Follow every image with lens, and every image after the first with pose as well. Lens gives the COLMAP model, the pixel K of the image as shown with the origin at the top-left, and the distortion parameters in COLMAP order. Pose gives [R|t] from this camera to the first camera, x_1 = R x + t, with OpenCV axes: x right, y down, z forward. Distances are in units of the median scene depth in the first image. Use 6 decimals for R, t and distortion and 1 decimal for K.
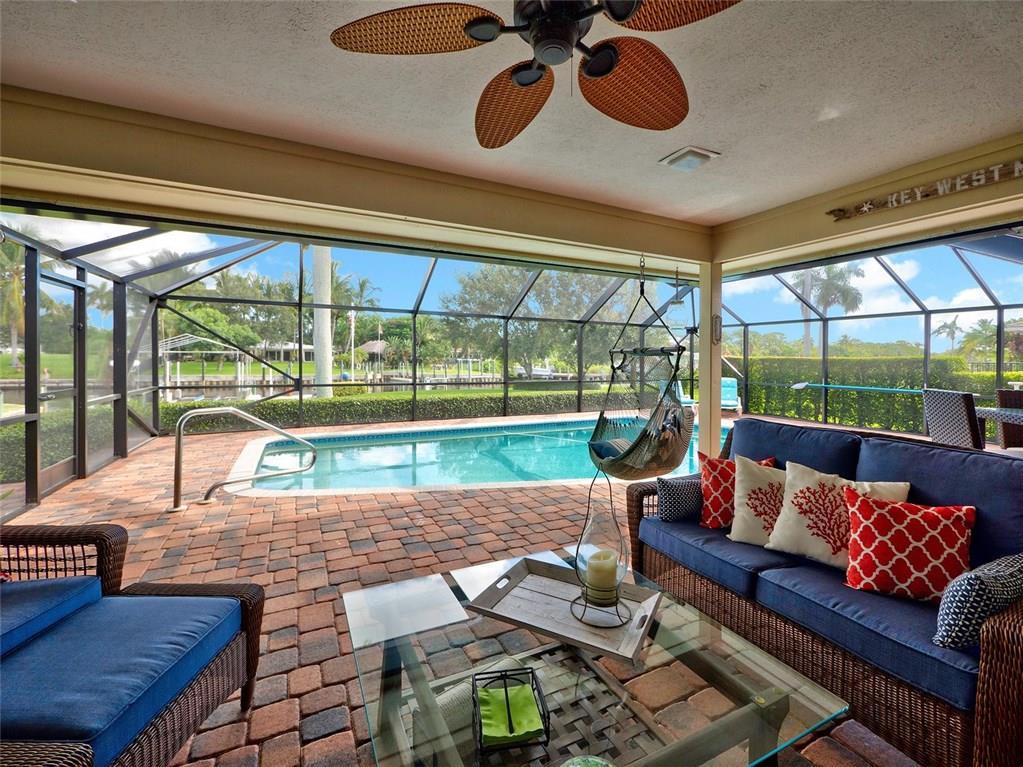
lens RADIAL K [[441.9, 0, 503.6], [0, 441.9, 374.7], [0, 0, 1]] dist [-0.002338, -0.000252]
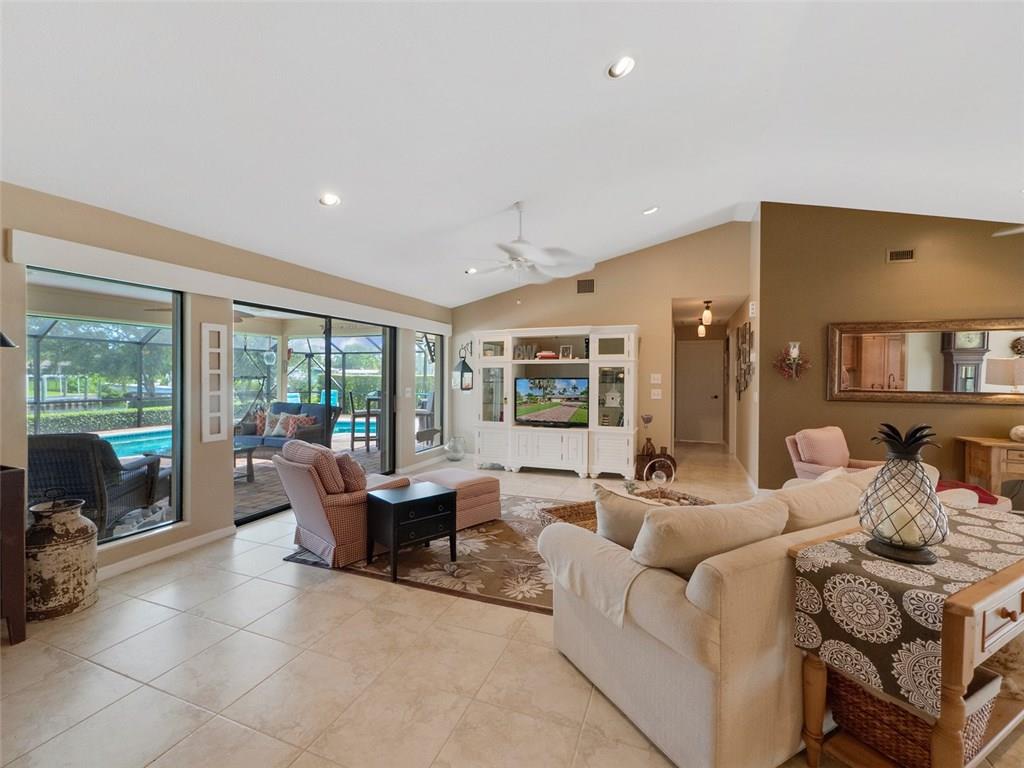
lens RADIAL K [[442.3, 0, 504.1], [0, 442.3, 375.1], [0, 0, 1]] dist [-0.002338, -0.000252]
pose [[0.731724, -0.007350, 0.681561, -0.084460], [0.027984, 0.999423, -0.019266, 0.004229], [-0.681026, 0.033170, 0.731507, -0.528490]]
